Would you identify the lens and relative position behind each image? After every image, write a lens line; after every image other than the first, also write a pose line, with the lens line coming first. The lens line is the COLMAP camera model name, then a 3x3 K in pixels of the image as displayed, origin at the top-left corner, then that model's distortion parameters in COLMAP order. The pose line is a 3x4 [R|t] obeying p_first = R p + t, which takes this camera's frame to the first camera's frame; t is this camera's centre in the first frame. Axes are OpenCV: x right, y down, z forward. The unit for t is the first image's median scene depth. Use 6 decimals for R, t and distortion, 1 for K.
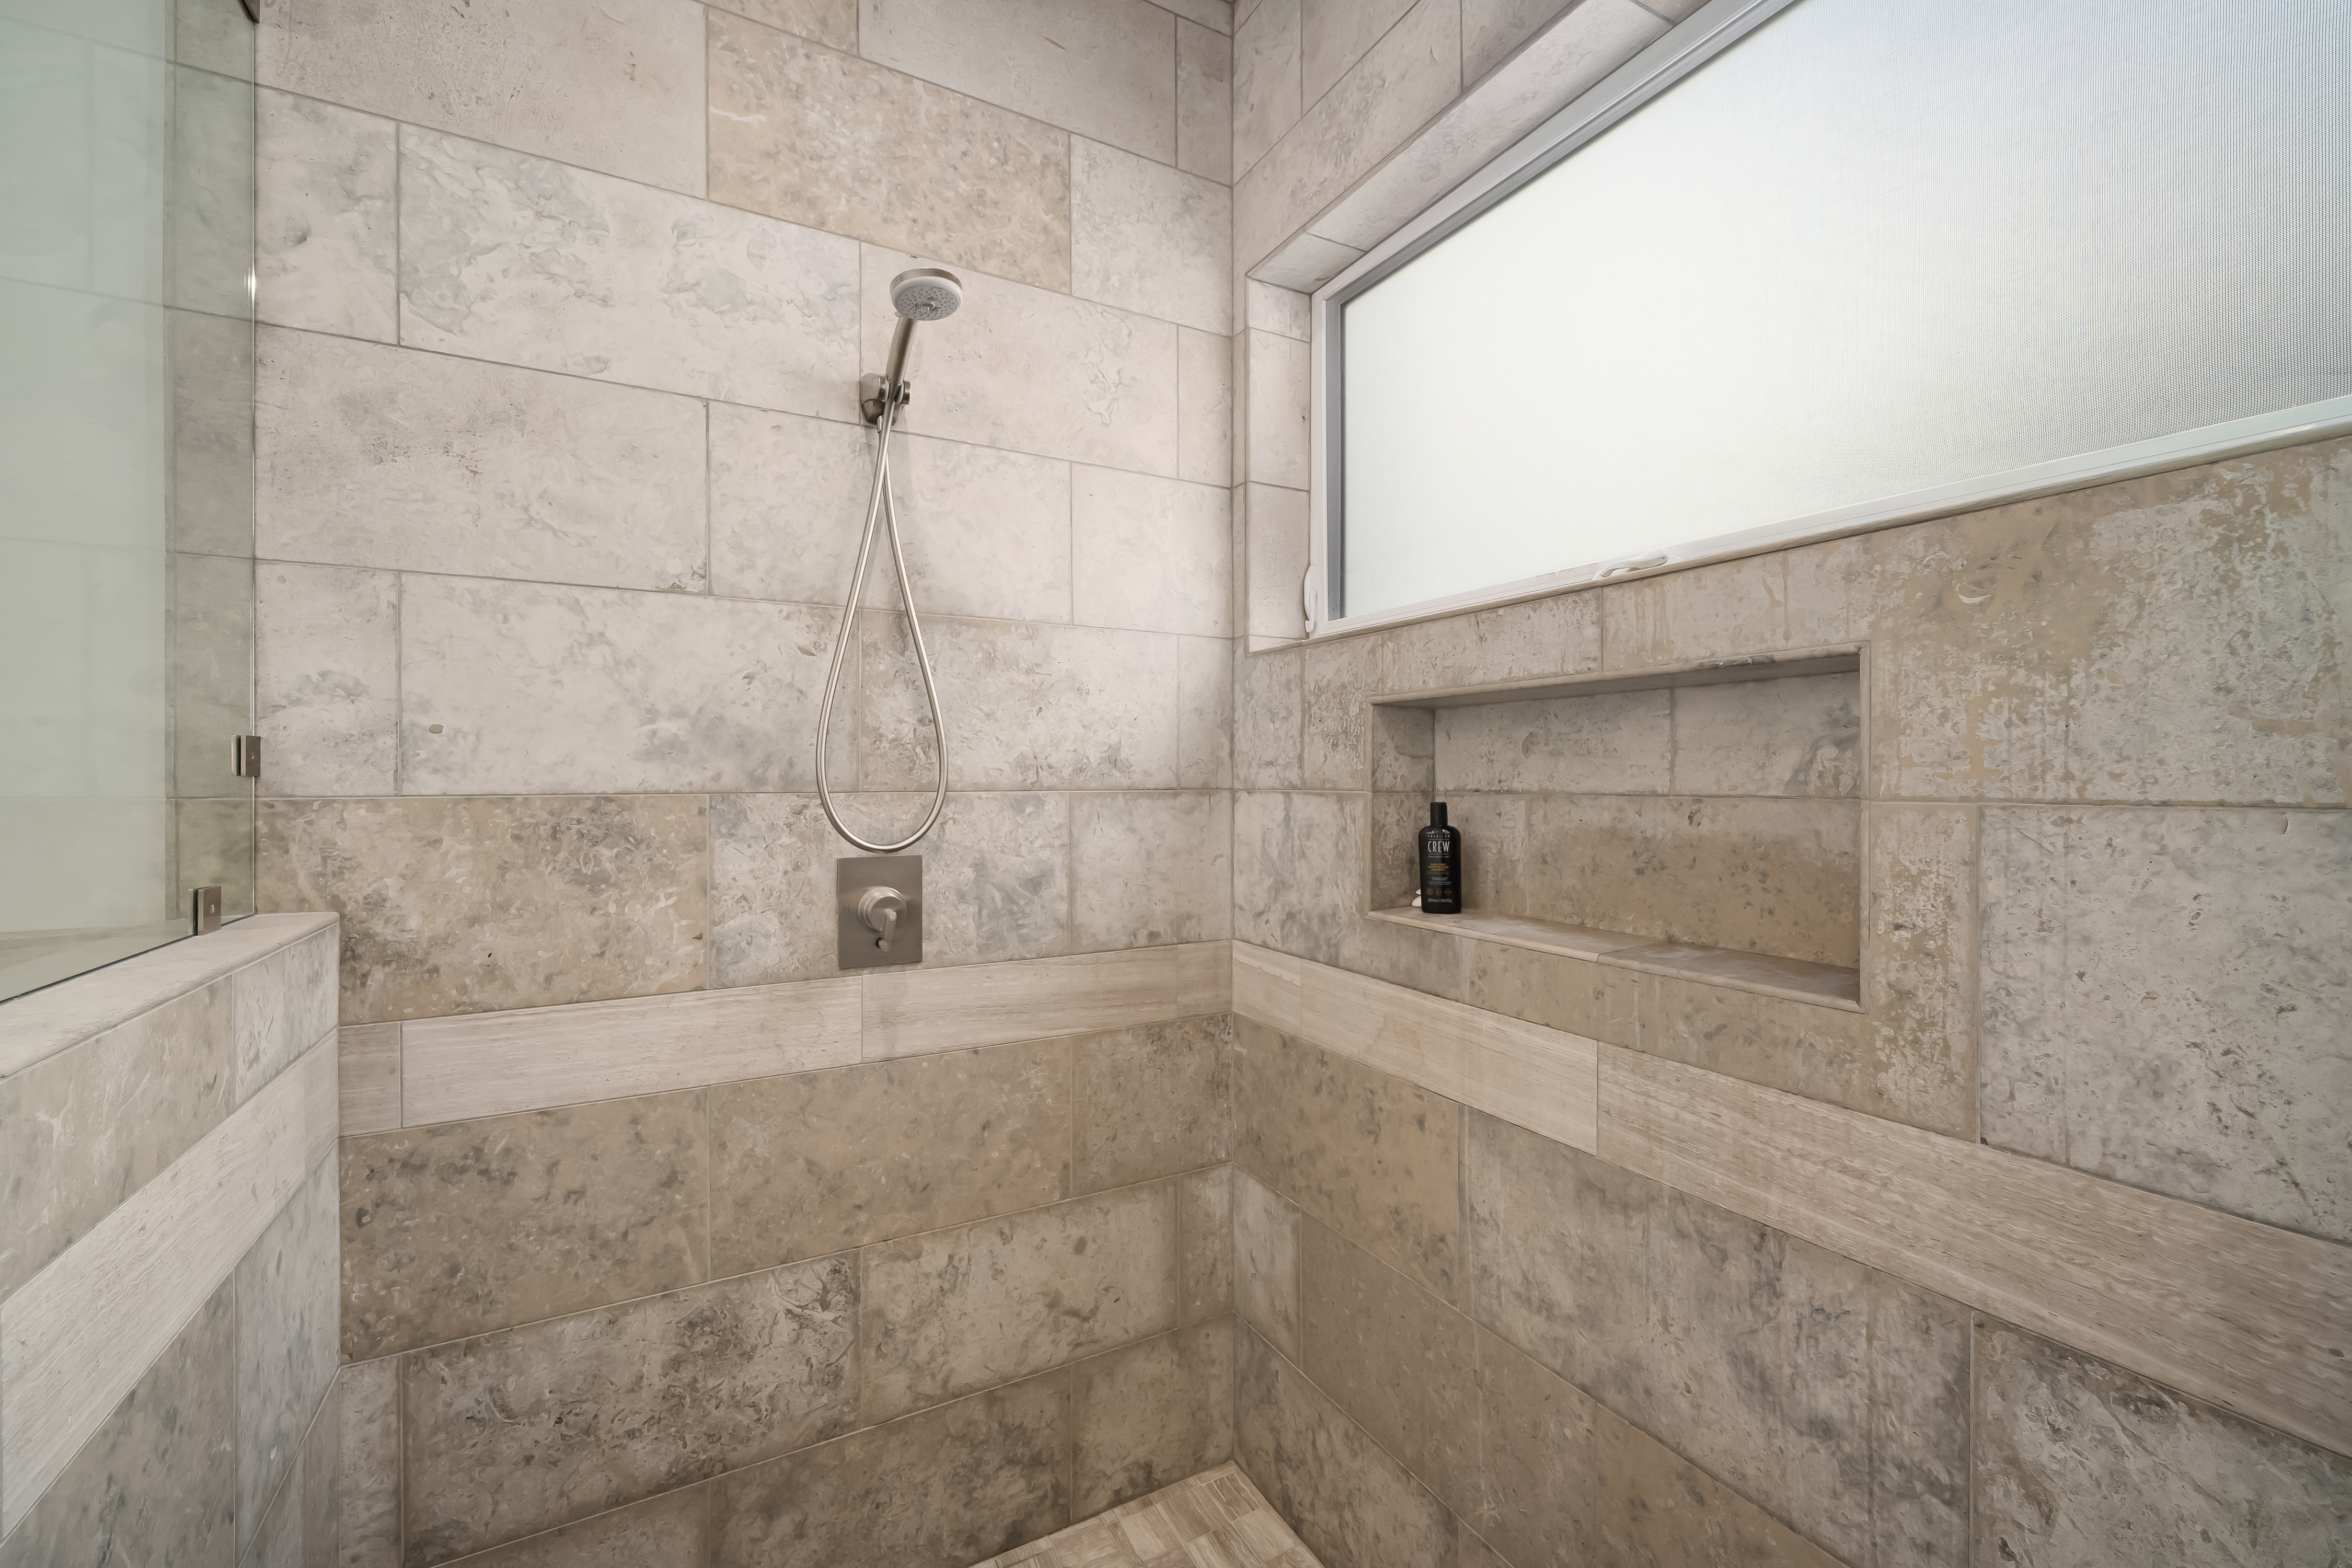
lens RADIAL K [[957.0, 0, 1172.2], [0, 957.0, 782.4], [0, 0, 1]] dist [-0.000157, -0.000028]
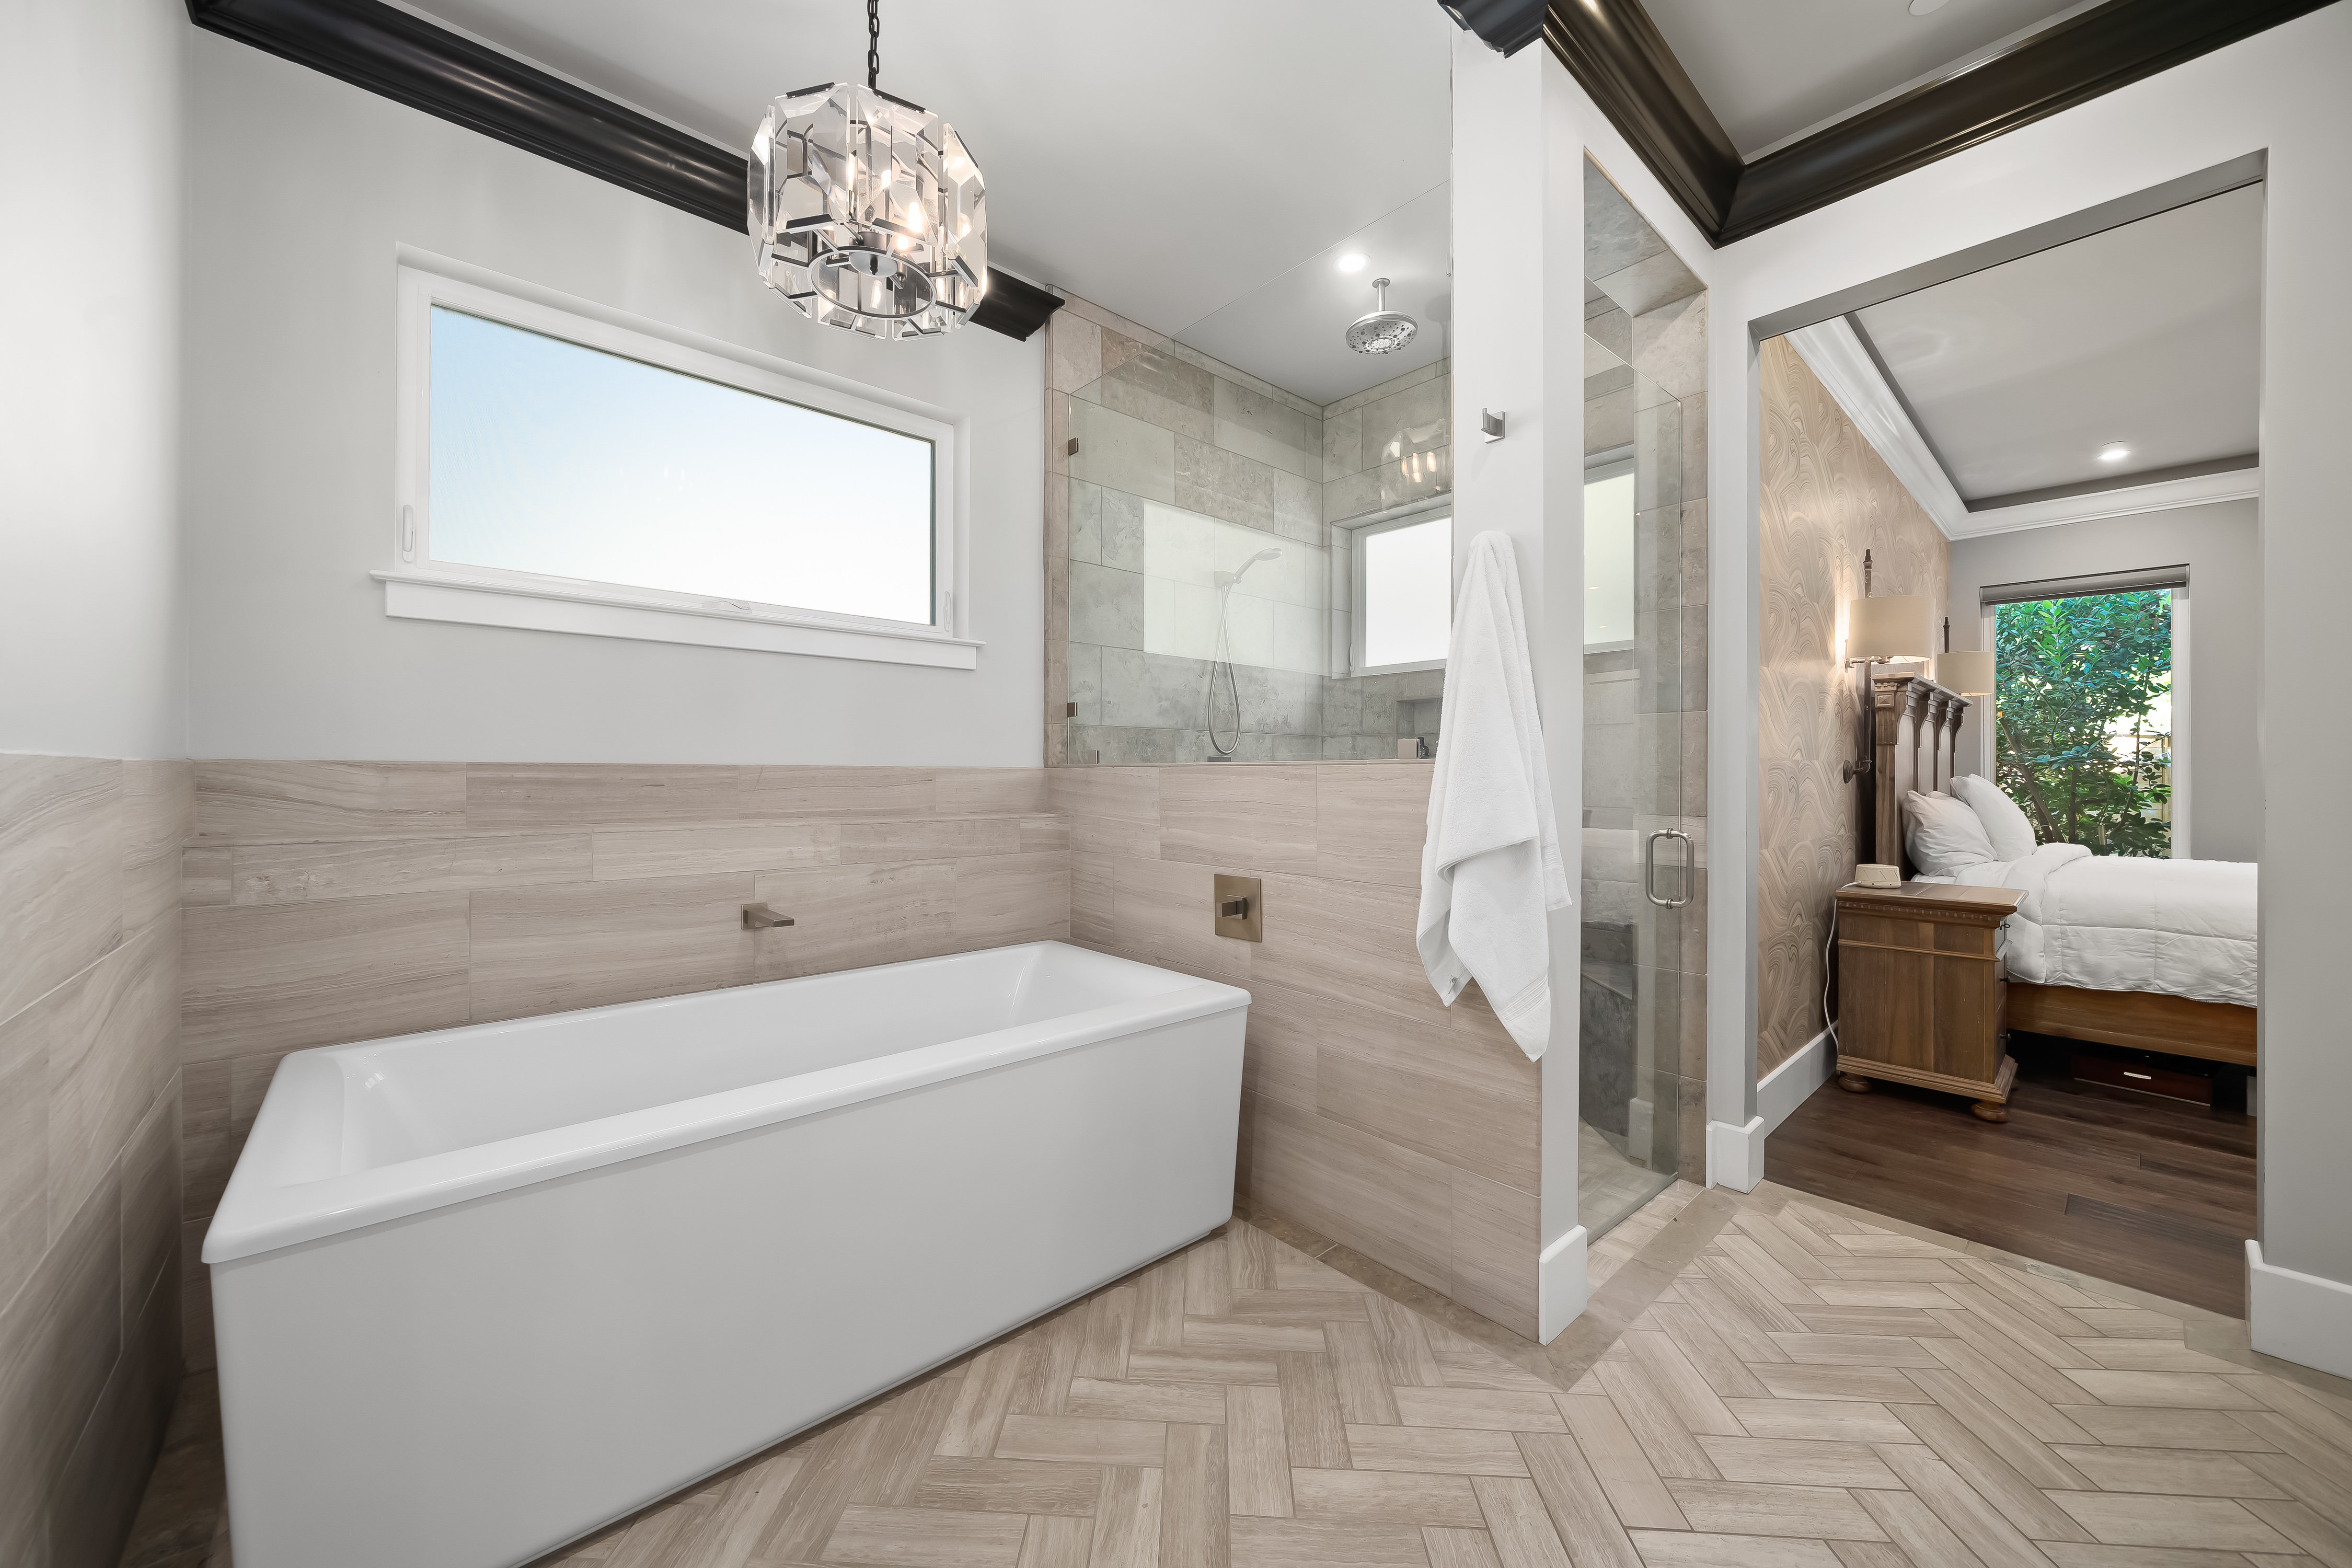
lens RADIAL K [[874.1, 0, 1179.3], [0, 874.1, 779.8], [0, 0, 1]] dist [-0.010358, 0.000044]
pose [[0.973786, 0.001129, 0.227463, -0.983180], [-0.001133, 0.999999, -0.000116, 0.145761], [-0.227463, -0.000145, 0.973787, -1.306314]]
